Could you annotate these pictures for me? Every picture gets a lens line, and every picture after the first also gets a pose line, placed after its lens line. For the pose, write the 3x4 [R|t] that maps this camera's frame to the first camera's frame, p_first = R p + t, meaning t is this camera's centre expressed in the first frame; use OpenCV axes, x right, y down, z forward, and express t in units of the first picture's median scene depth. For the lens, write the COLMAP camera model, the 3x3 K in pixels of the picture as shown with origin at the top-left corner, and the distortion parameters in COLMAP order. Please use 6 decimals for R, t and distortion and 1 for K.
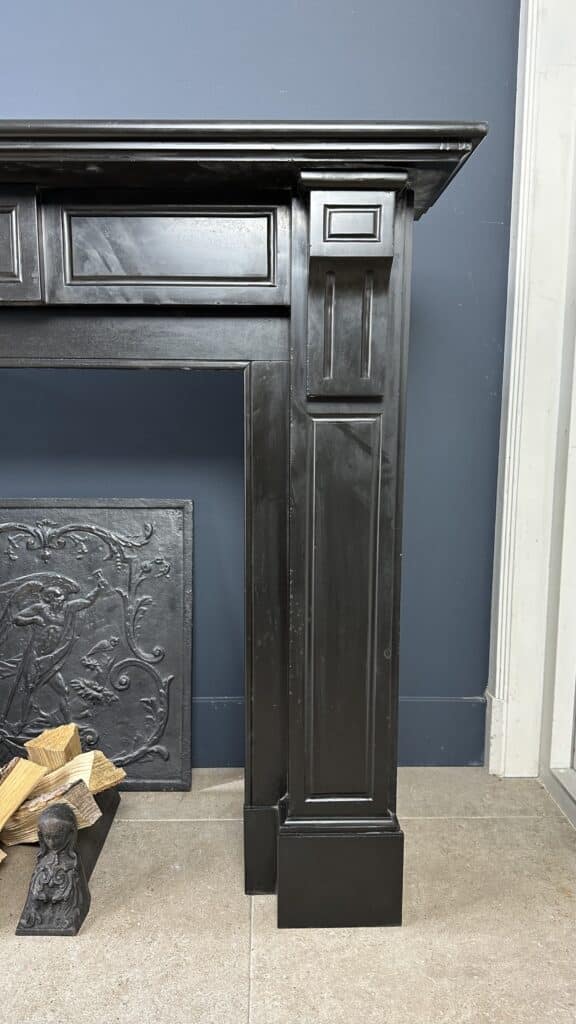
lens RADIAL K [[725.7, 0, 248.4], [0, 725.7, 511.3], [0, 0, 1]] dist [0.048682, -0.001671]
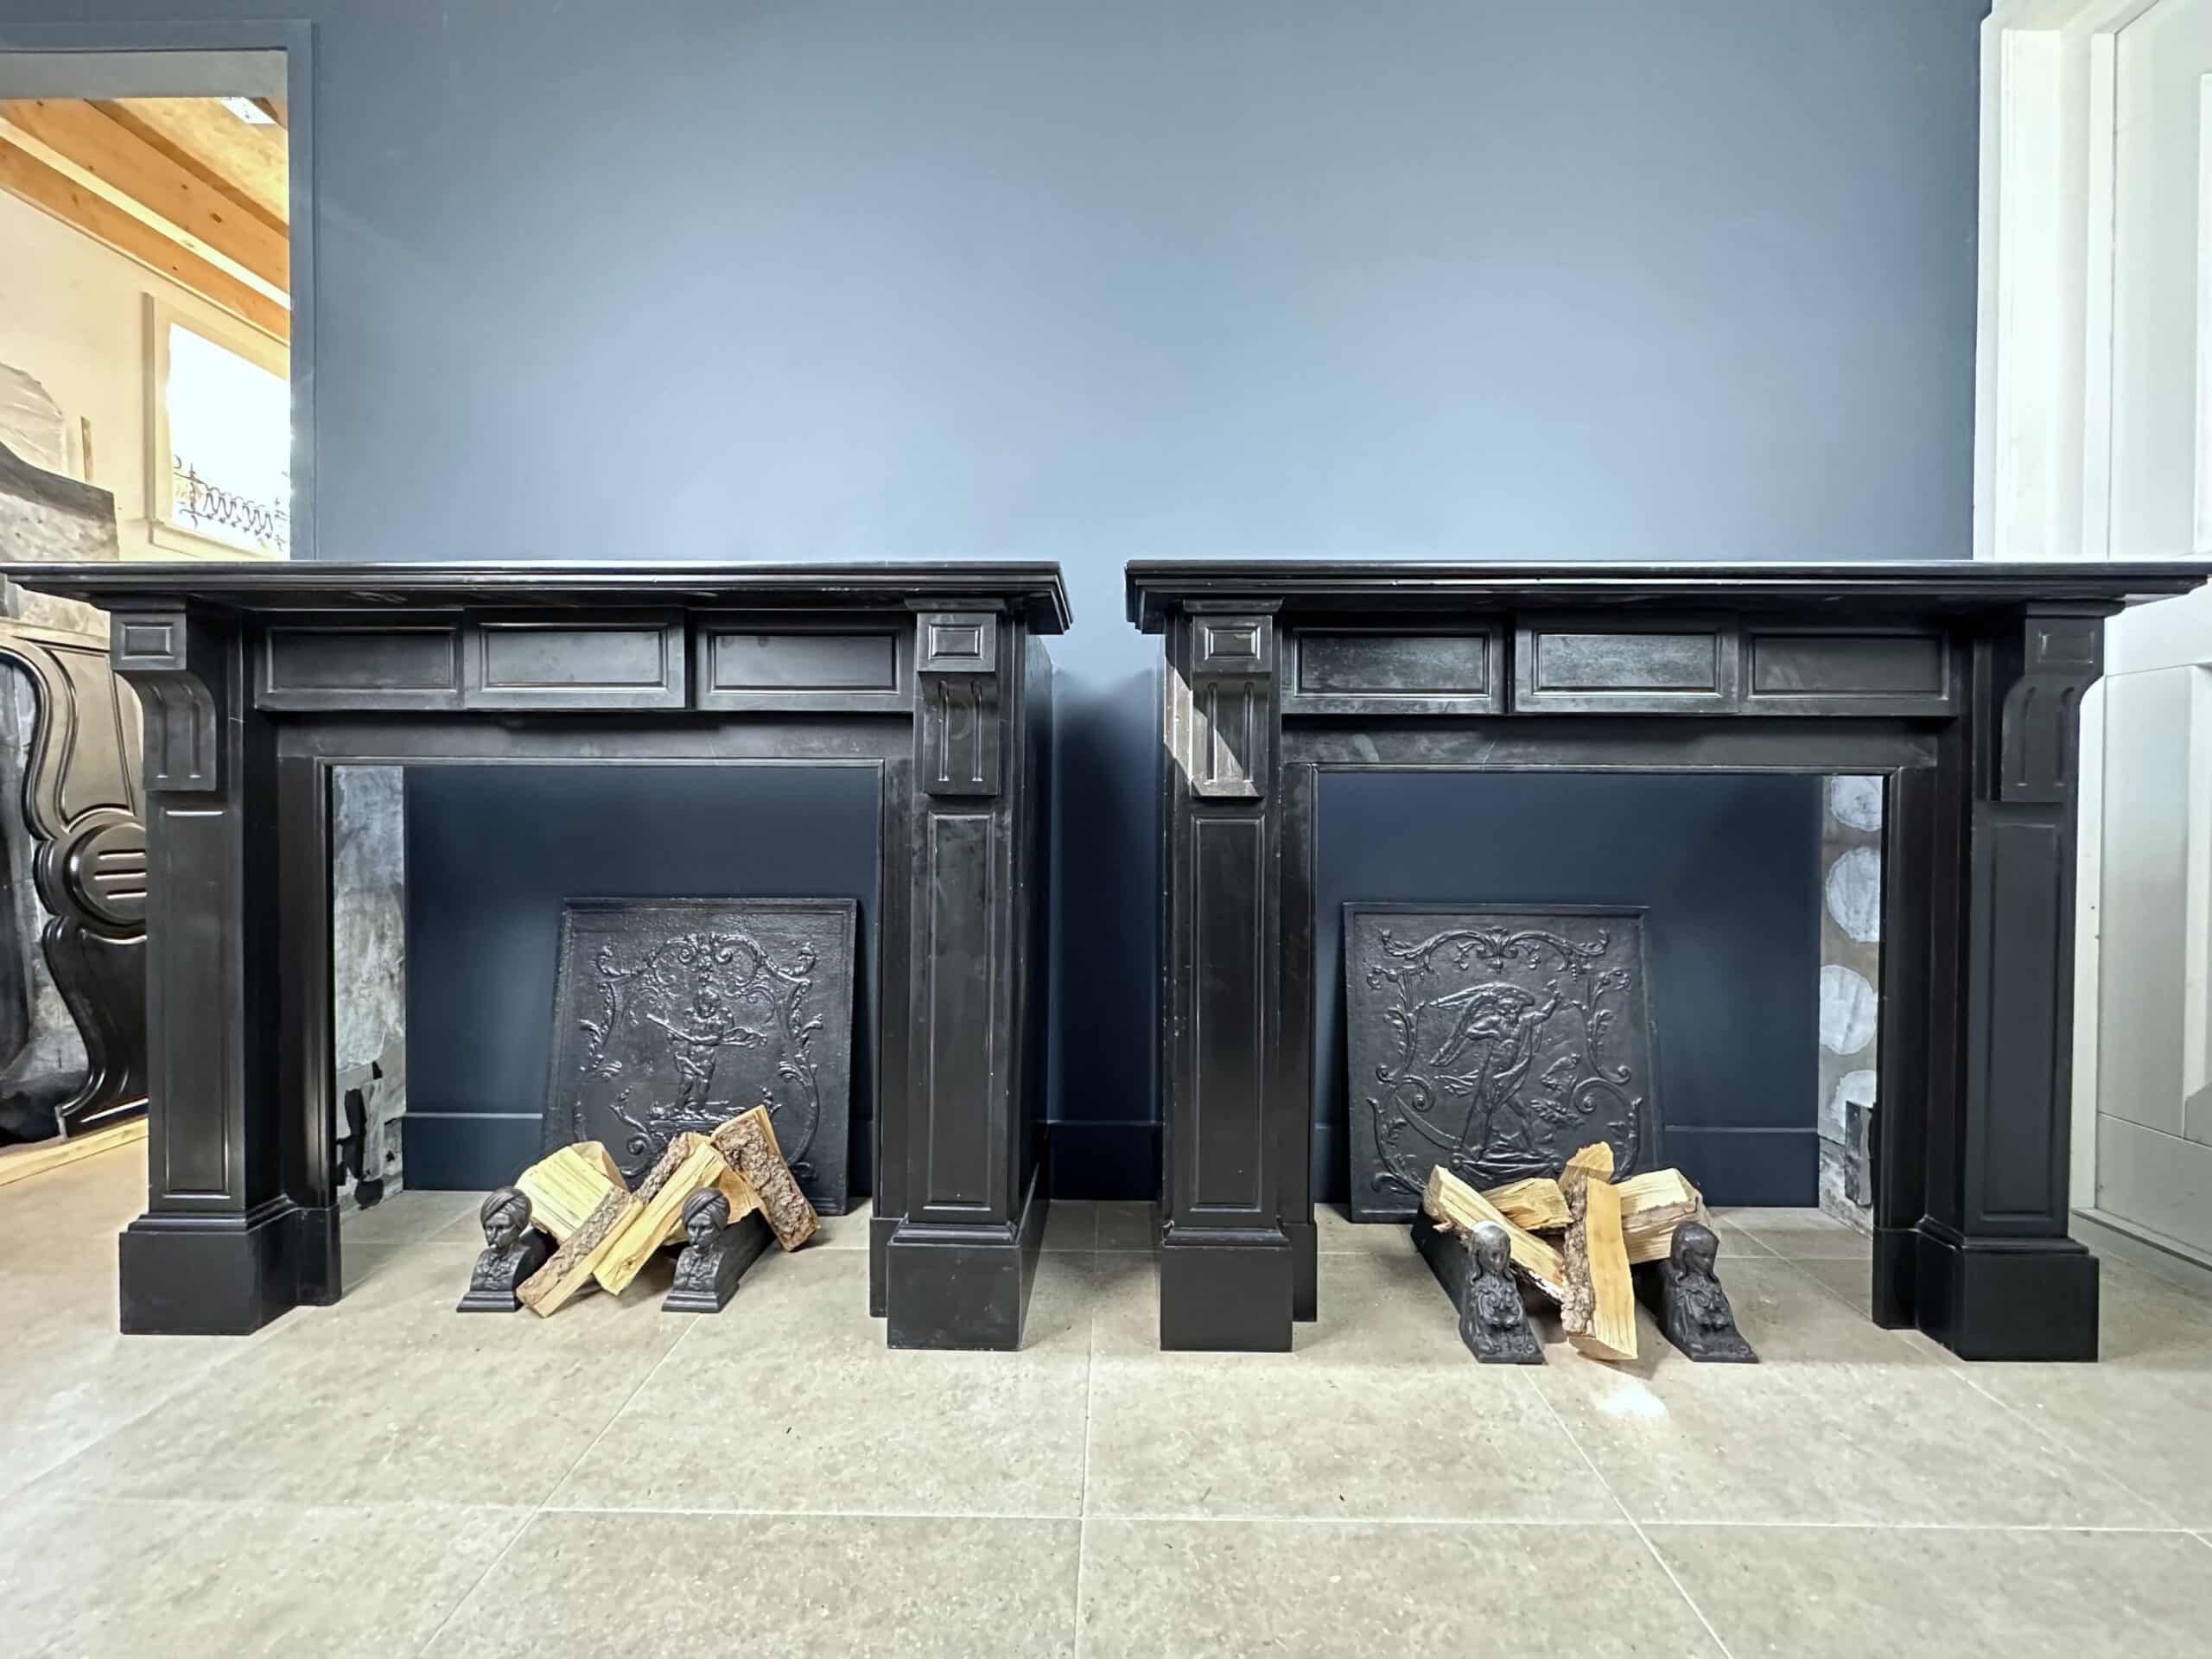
lens RADIAL K [[884.8, 0, 1103.5], [0, 884.8, 818.6], [0, 0, 1]] dist [-0.014787, 0.016454]
pose [[0.999288, 0.009986, -0.036382, -0.751087], [-0.014711, 0.991140, -0.132001, 0.031325], [0.034741, 0.132442, 0.990582, -0.180742]]
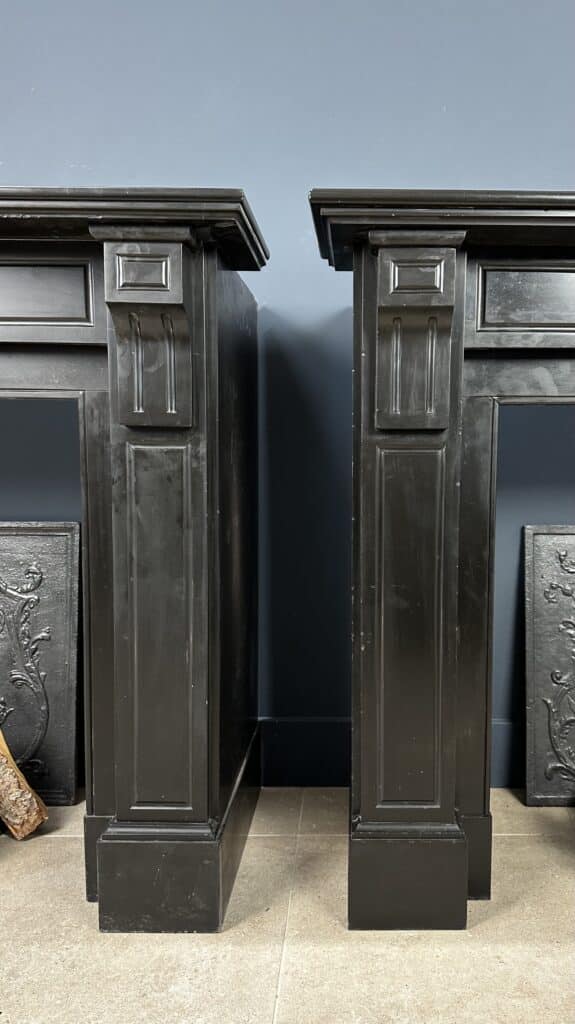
lens RADIAL K [[752.6, 0, 348.6], [0, 752.6, 518.5], [0, 0, 1]] dist [0.015924, -0.001219]
pose [[0.999804, 0.011469, -0.016163, -0.713908], [-0.012043, 0.999282, -0.035932, 0.016129], [0.015740, 0.036119, 0.999224, -0.093737]]
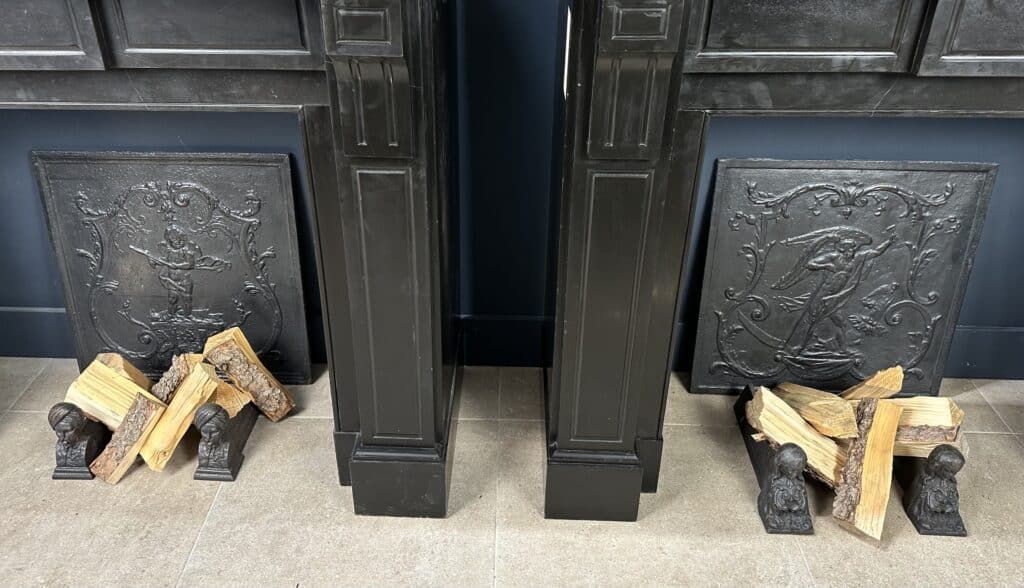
lens RADIAL K [[750.7, 0, 474.2], [0, 750.7, 264.4], [0, 0, 1]] dist [0.062955, -0.090302]
pose [[0.997958, 0.029394, -0.056708, -0.769603], [-0.006422, 0.929492, 0.368787, -0.282059], [0.063550, -0.367670, 0.927782, -0.119607]]
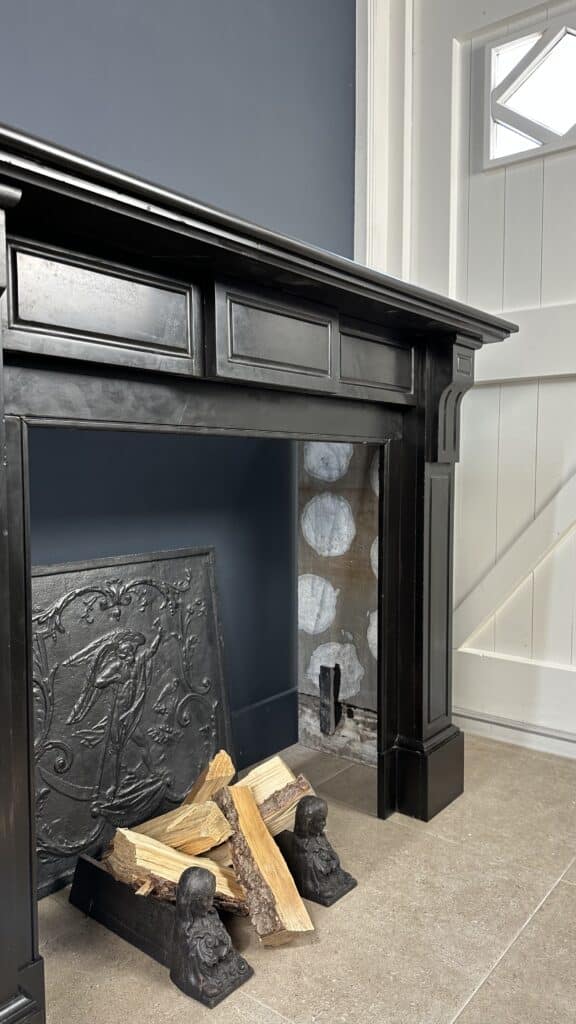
lens RADIAL K [[708.5, 0, 289.0], [0, 708.5, 503.1], [0, 0, 1]] dist [0.073643, -0.133461]
pose [[0.636678, -0.035130, 0.770329, -0.885422], [0.105311, 0.993563, -0.041730, -0.024762], [-0.763905, 0.107692, 0.636279, 0.167861]]
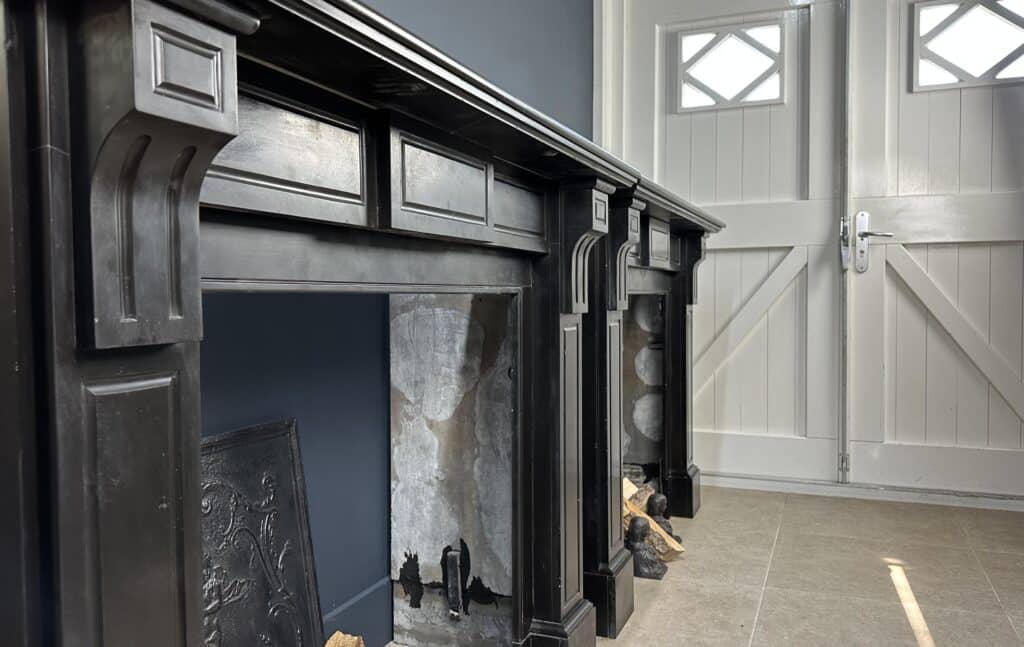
lens RADIAL K [[823.8, 0, 471.7], [0, 823.8, 305.7], [0, 0, 1]] dist [0.004123, 0.001141]
pose [[0.417312, -0.009687, 0.908712, -2.012235], [0.132540, 0.989900, -0.050314, -0.072265], [-0.899046, 0.141437, 0.414381, 0.302204]]
